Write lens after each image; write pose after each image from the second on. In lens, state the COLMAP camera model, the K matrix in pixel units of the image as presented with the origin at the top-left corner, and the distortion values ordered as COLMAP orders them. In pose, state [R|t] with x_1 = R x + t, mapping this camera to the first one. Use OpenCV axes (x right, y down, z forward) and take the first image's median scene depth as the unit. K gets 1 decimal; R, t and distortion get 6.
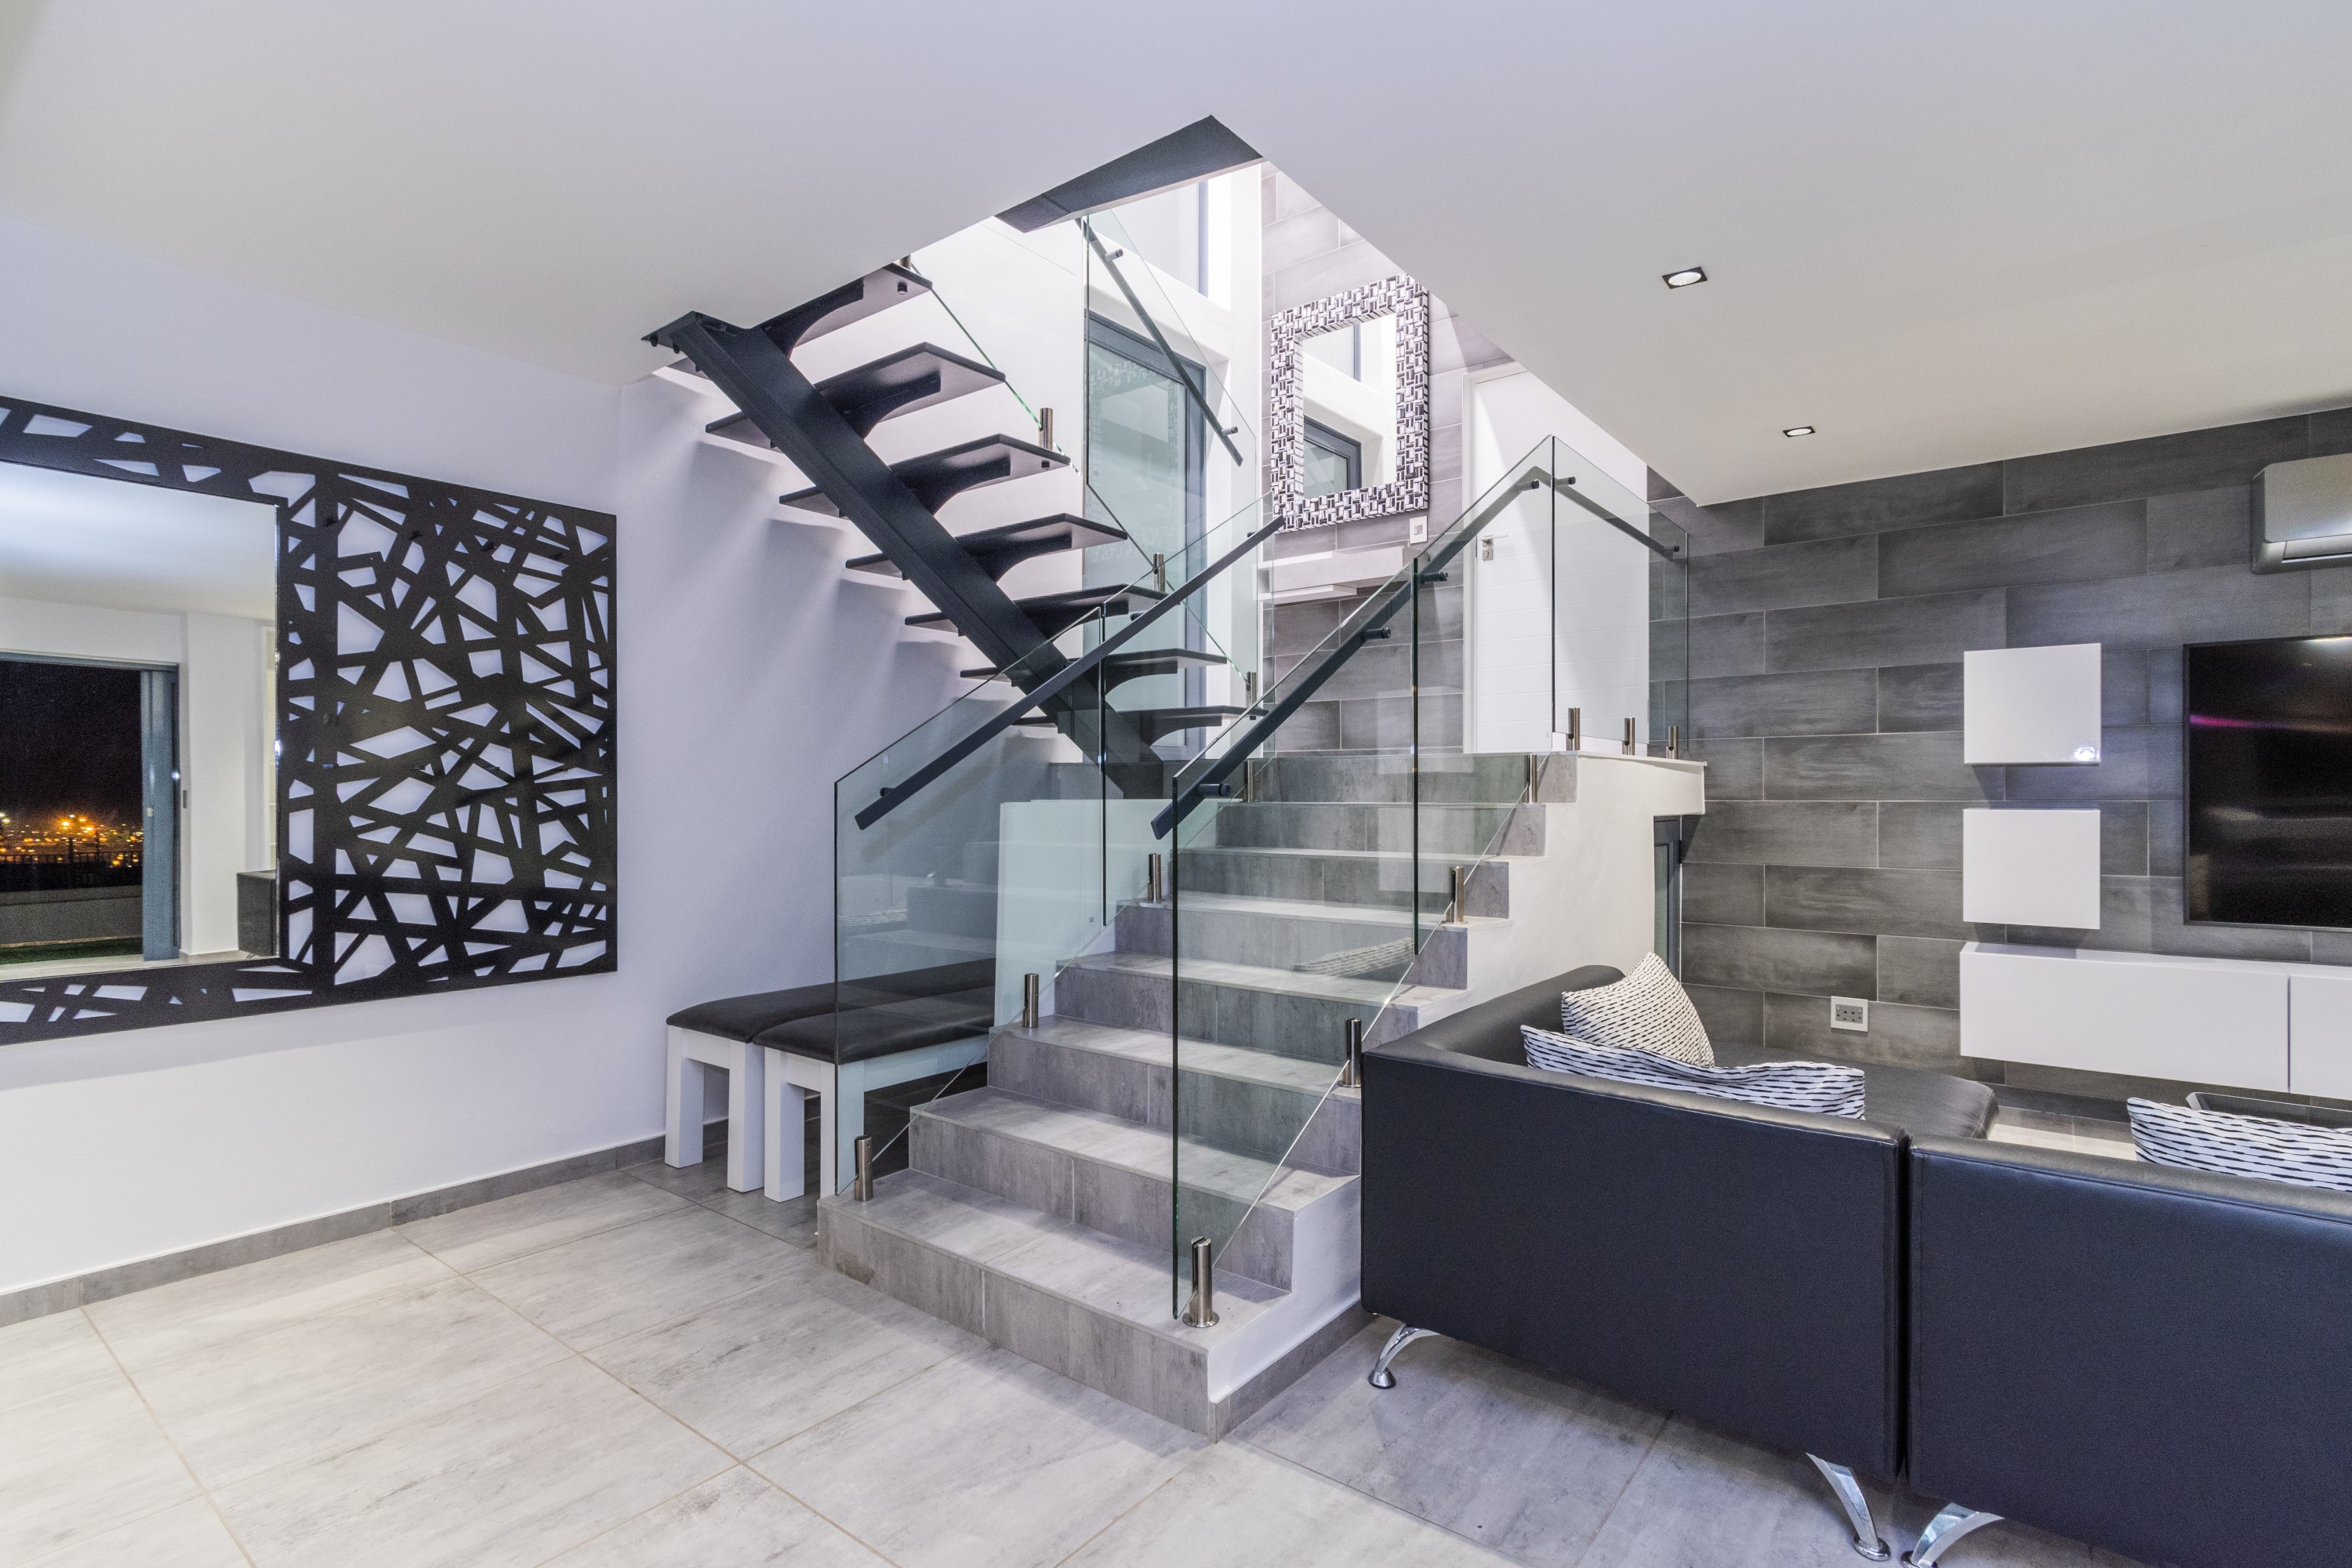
lens RADIAL K [[1066.5, 0, 1175.6], [0, 1066.5, 793.8], [0, 0, 1]] dist [0.000265, -0.000467]
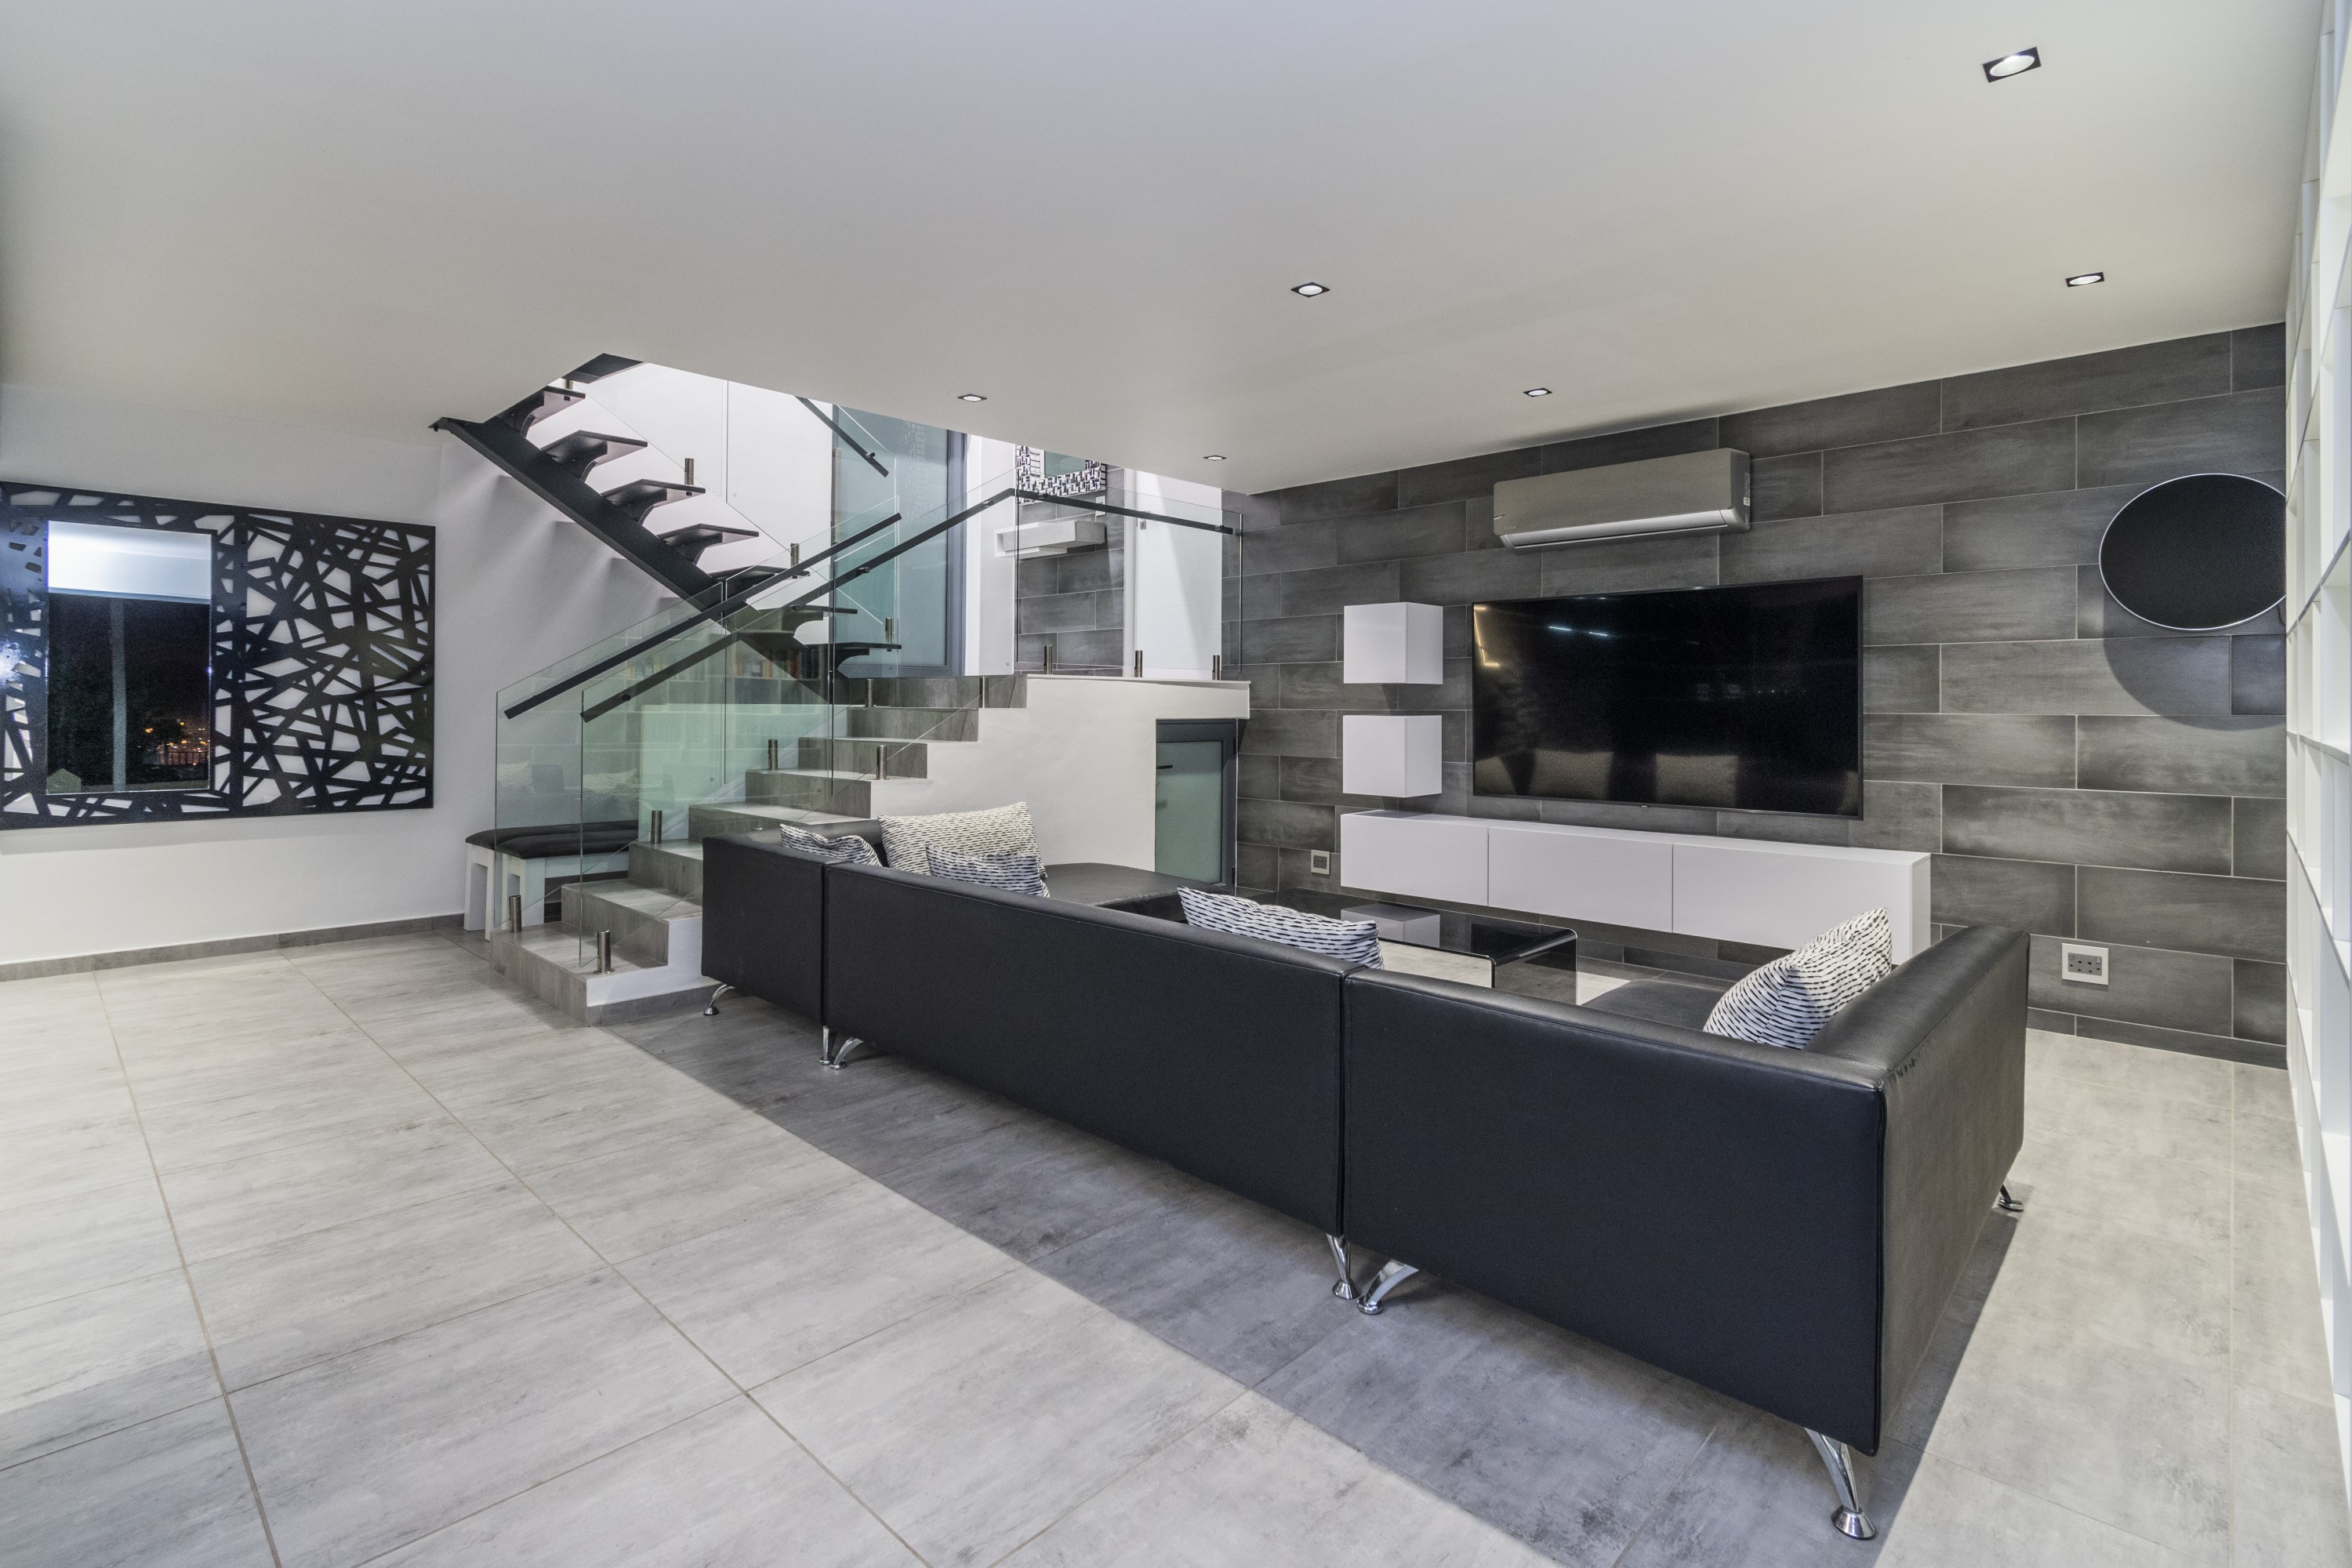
lens RADIAL K [[1066.5, 0, 1230.9], [0, 1066.5, 700.1], [0, 0, 1]] dist [0.000265, -0.000467]
pose [[0.997042, 0.006358, -0.076595, 0.857183], [-0.006771, 0.999964, -0.005129, 0.003048], [0.076559, 0.005633, 0.997049, -0.554251]]
